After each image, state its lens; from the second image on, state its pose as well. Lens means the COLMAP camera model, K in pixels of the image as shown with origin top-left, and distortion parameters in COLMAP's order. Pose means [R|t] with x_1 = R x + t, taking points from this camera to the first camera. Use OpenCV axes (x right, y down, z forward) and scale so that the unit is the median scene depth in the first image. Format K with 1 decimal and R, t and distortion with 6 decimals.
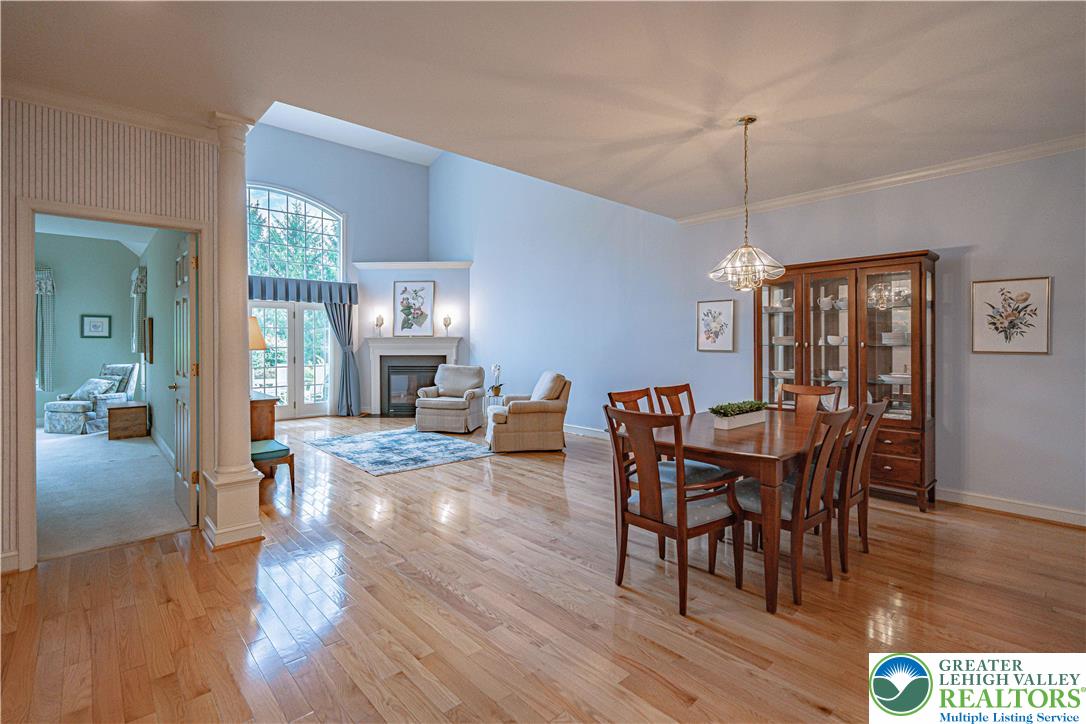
lens RADIAL K [[503.3, 0, 535.7], [0, 503.3, 343.9], [0, 0, 1]] dist [-0.002793, 0.002221]
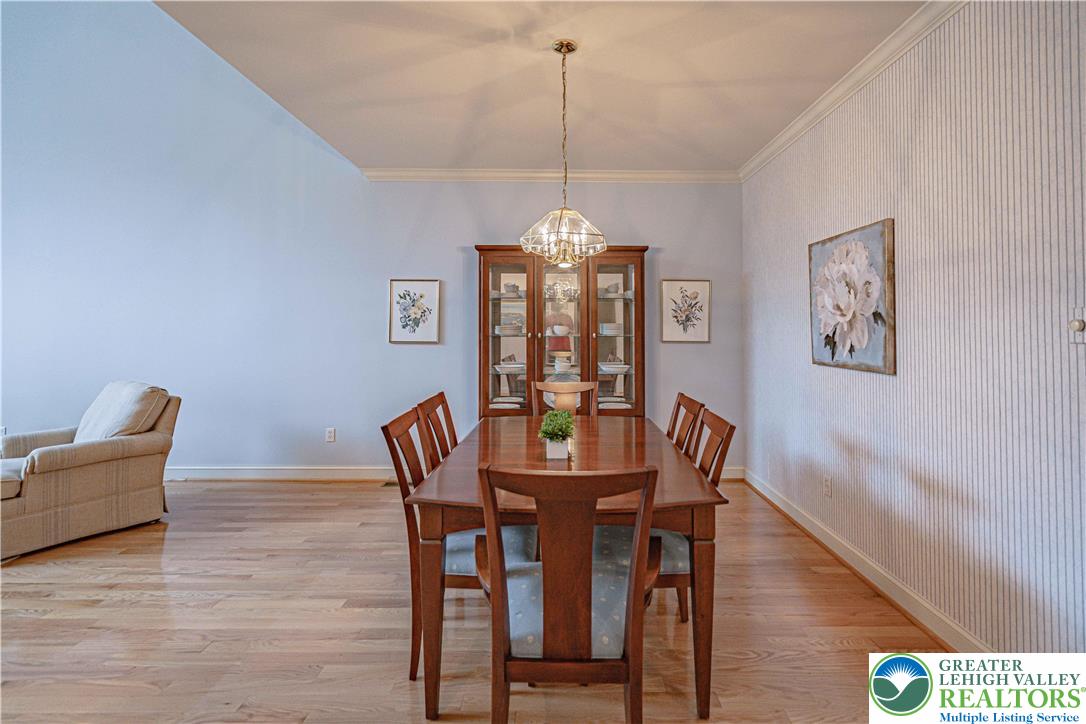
lens RADIAL K [[503.3, 0, 576.2], [0, 503.3, 320.8], [0, 0, 1]] dist [-0.002793, 0.002221]
pose [[0.651661, 0.015354, 0.758355, -0.113800], [-0.001629, 0.999821, -0.018843, -0.008149], [-0.758508, 0.011044, 0.651570, 0.377207]]
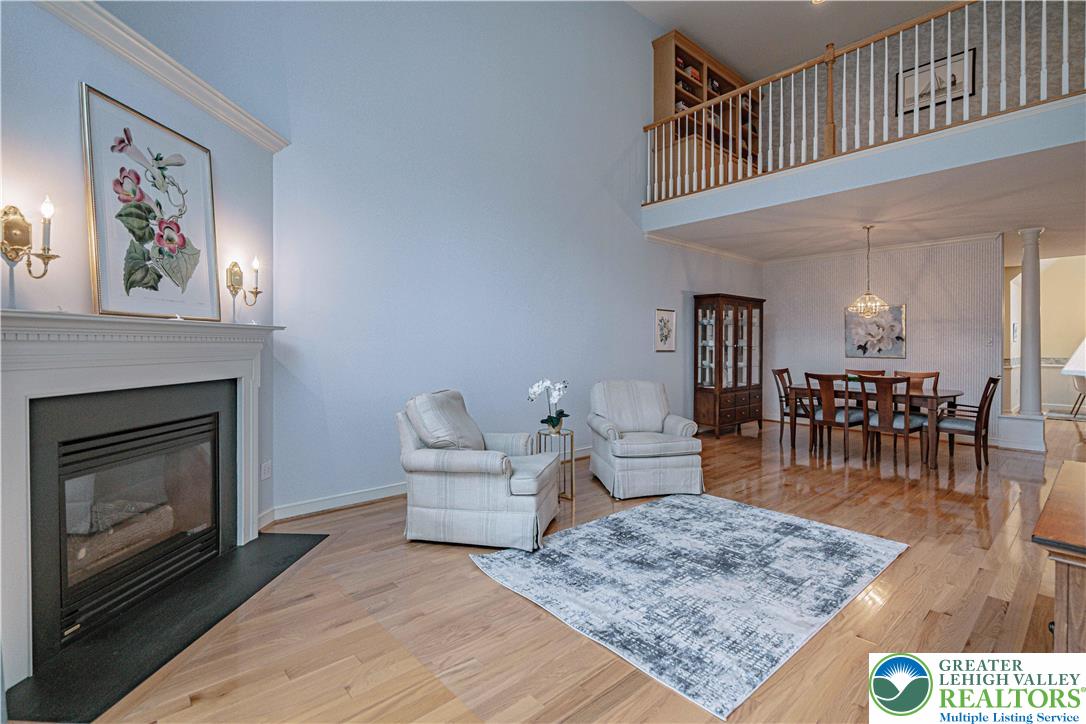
lens RADIAL K [[503.3, 0, 501.2], [0, 503.3, 353.3], [0, 0, 1]] dist [-0.002793, 0.002221]
pose [[0.023869, -0.017809, 0.999556, -1.198494], [-0.001576, 0.999839, 0.017852, -0.001897], [-0.999714, -0.002001, 0.023837, 1.845876]]
